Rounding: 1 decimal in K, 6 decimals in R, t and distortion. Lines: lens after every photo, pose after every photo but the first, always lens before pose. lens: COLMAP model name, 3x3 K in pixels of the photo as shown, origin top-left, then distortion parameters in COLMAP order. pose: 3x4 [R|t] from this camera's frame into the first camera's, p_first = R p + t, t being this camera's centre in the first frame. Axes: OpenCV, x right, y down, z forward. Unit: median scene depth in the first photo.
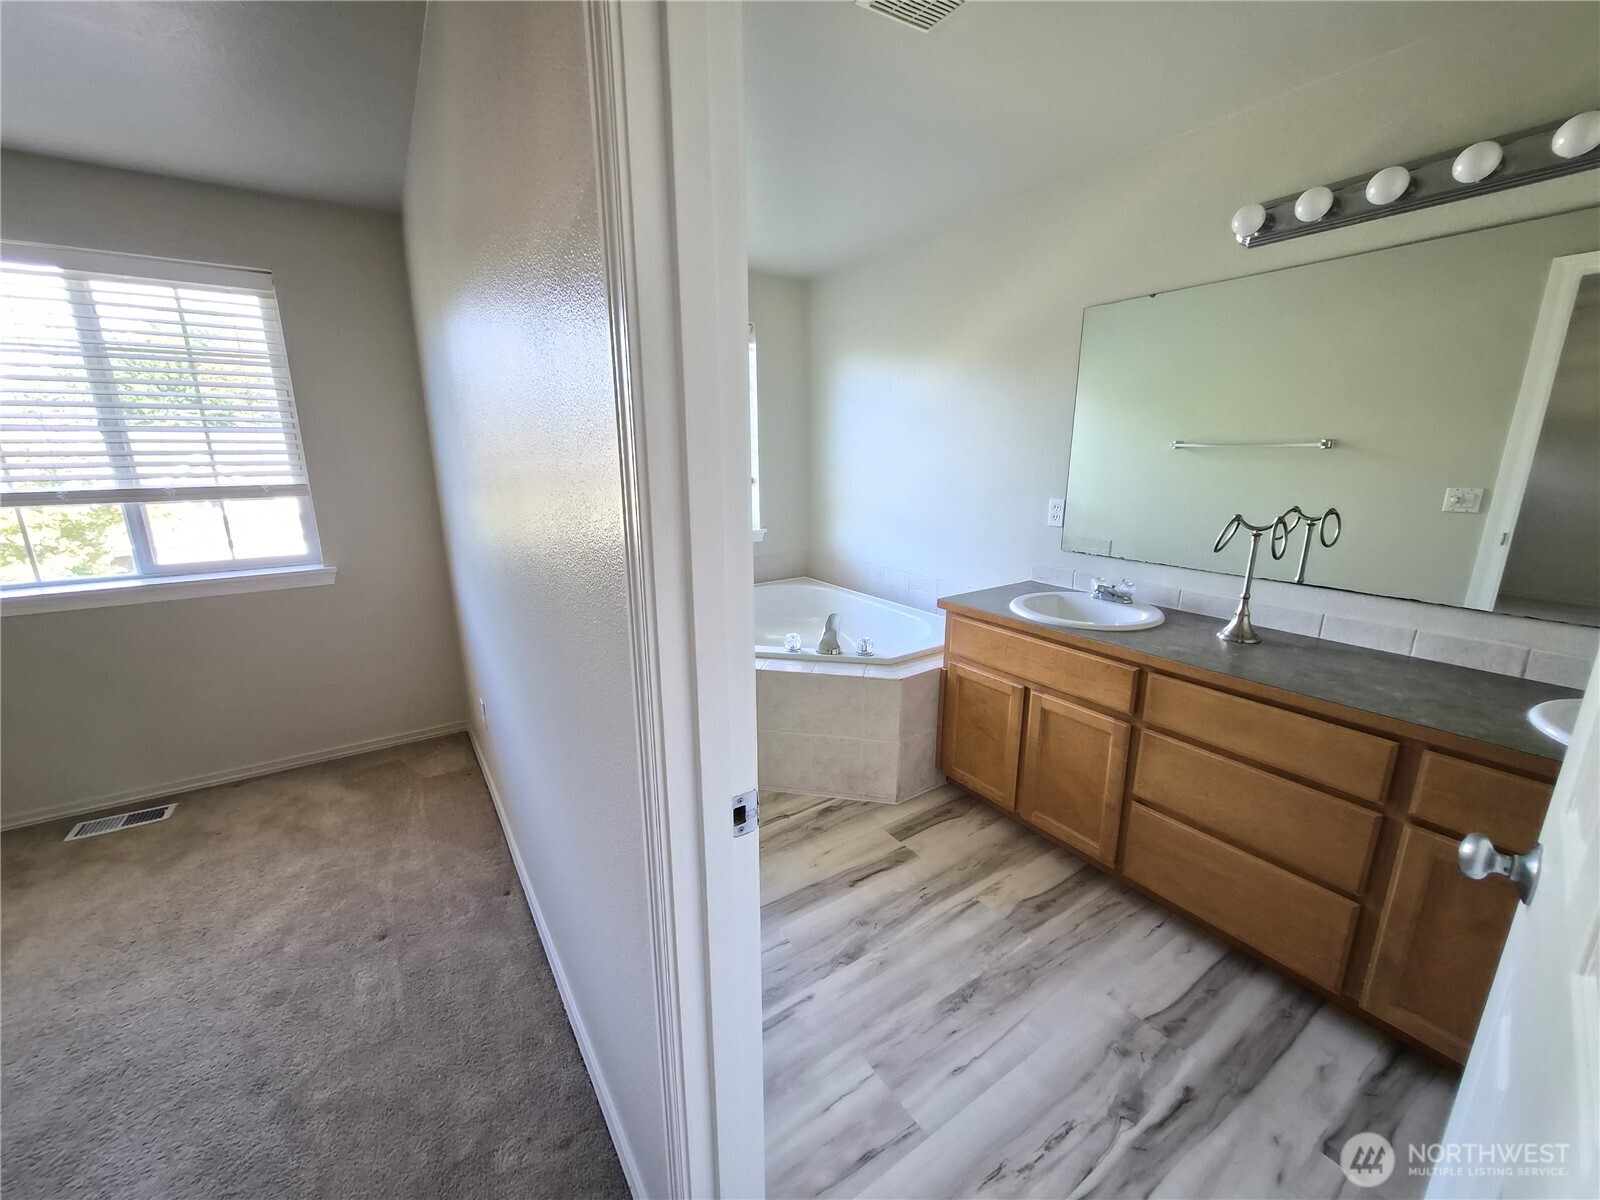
lens RADIAL K [[626.0, 0, 798.3], [0, 626.0, 607.1], [0, 0, 1]] dist [0.001857, -0.001068]
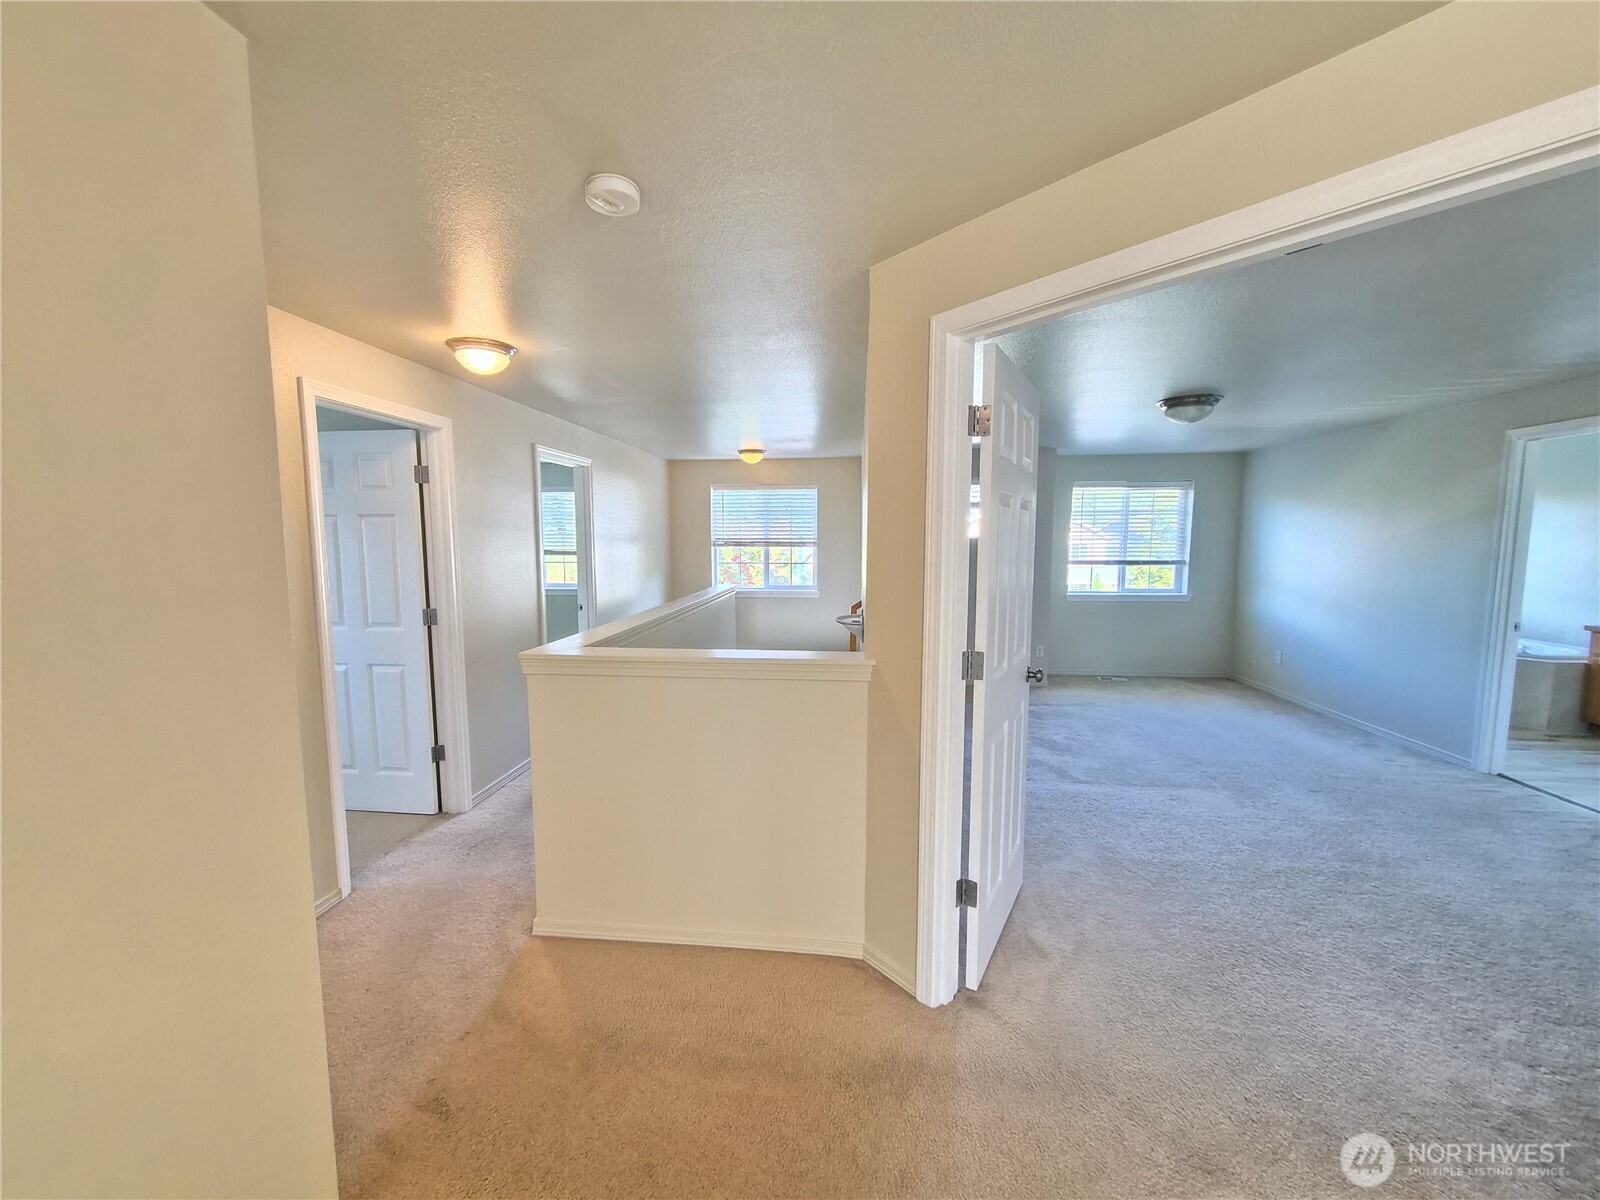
lens RADIAL K [[626.0, 0, 790.0], [0, 626.0, 599.7], [0, 0, 1]] dist [0.001857, -0.001068]
pose [[0.760851, 0.066732, -0.645486, -0.529748], [-0.154484, 0.984727, -0.080291, 0.574864], [0.630270, 0.160807, 0.759540, -2.660666]]
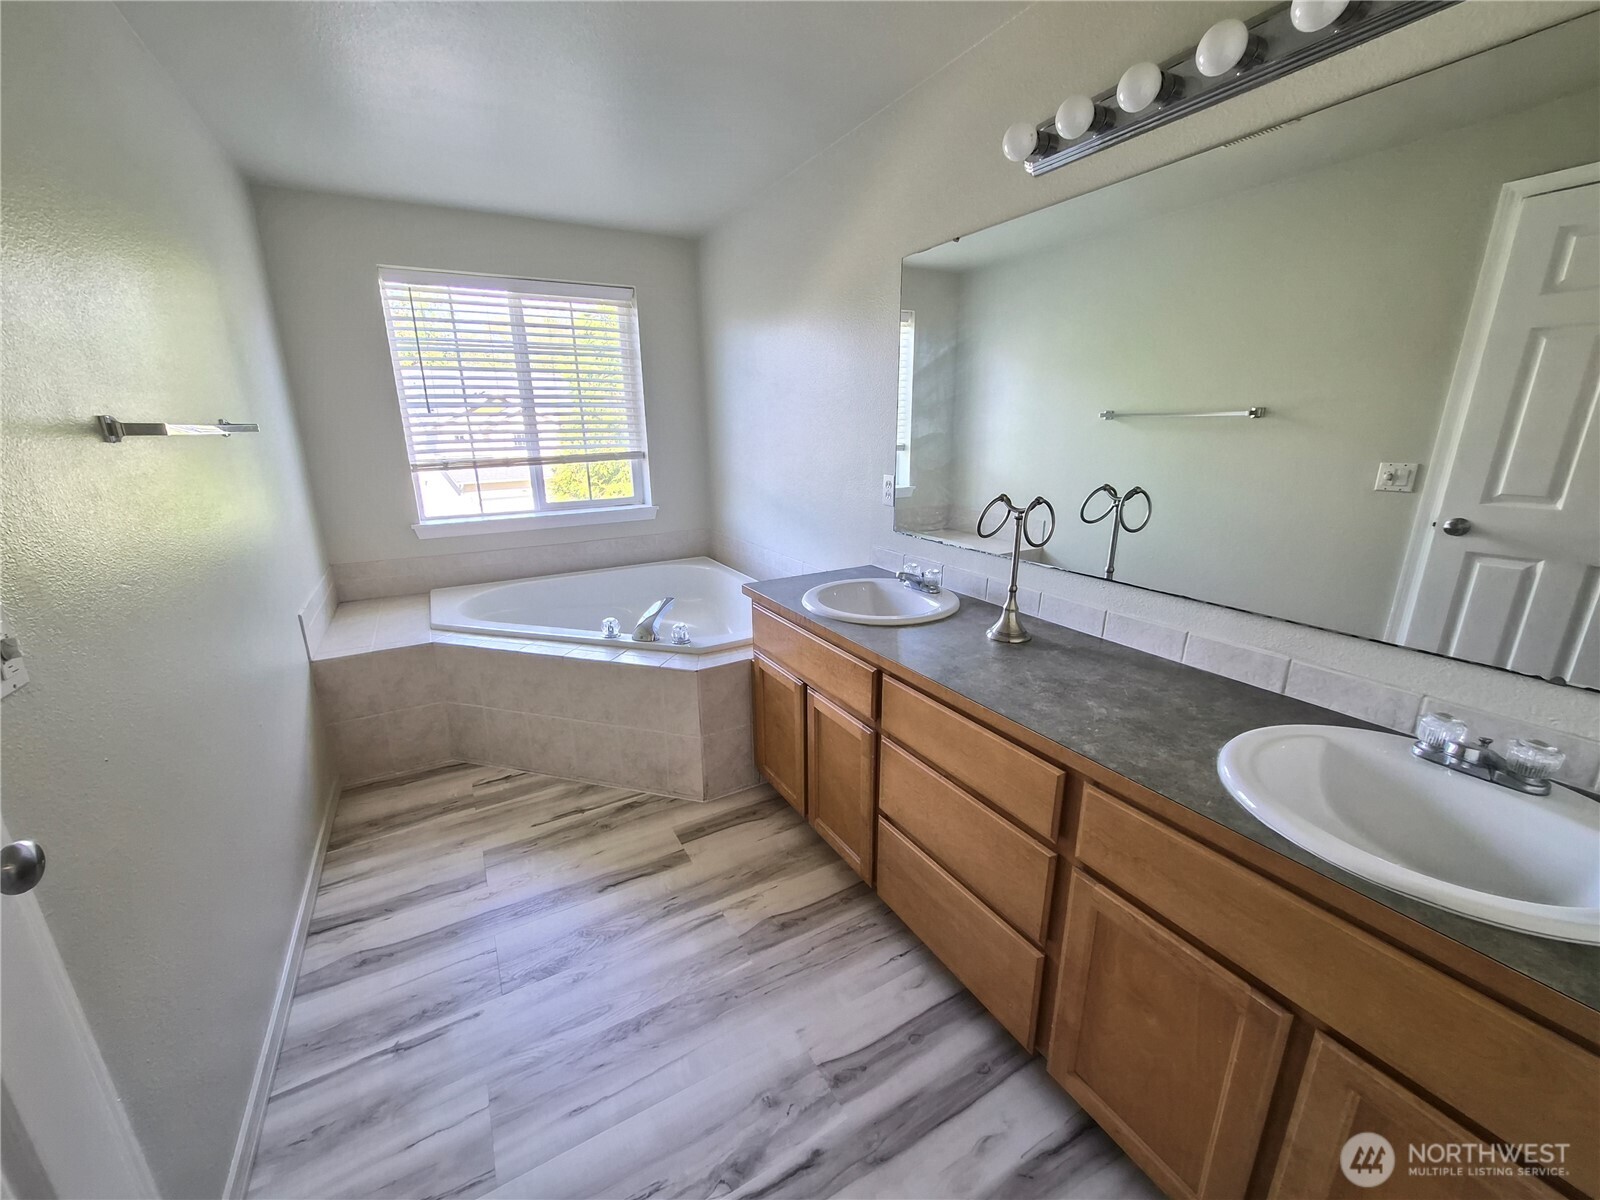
lens RADIAL K [[626.0, 0, 793.8], [0, 626.0, 606.3], [0, 0, 1]] dist [0.001857, -0.001068]
pose [[0.997341, 0.015034, -0.071314, 0.469877], [-0.012437, 0.999248, 0.036717, -0.021330], [0.071812, -0.035732, 0.996778, 0.108546]]
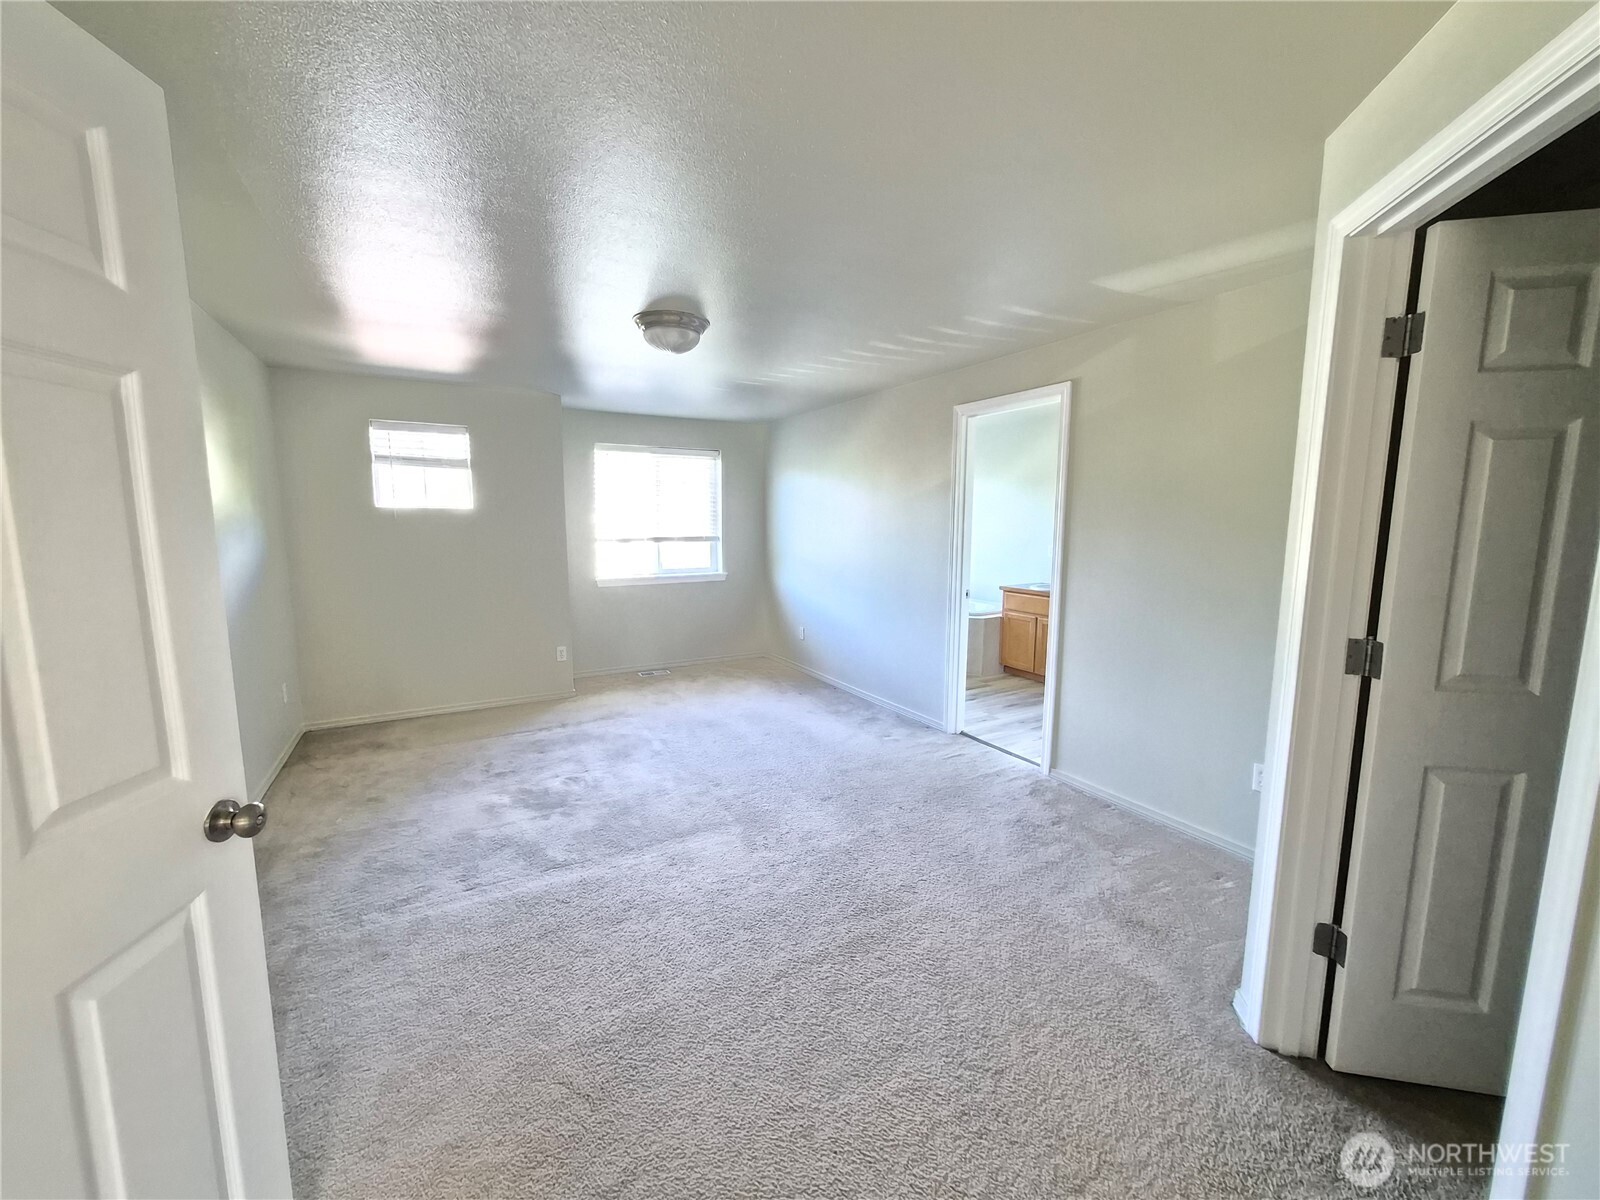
lens RADIAL K [[626.0, 0, 792.9], [0, 626.0, 600.6], [0, 0, 1]] dist [0.001857, -0.001068]
pose [[0.996534, 0.018504, -0.081104, -0.467954], [-0.026969, 0.994153, -0.104555, 0.398489], [0.078695, 0.106380, 0.991206, -1.807079]]
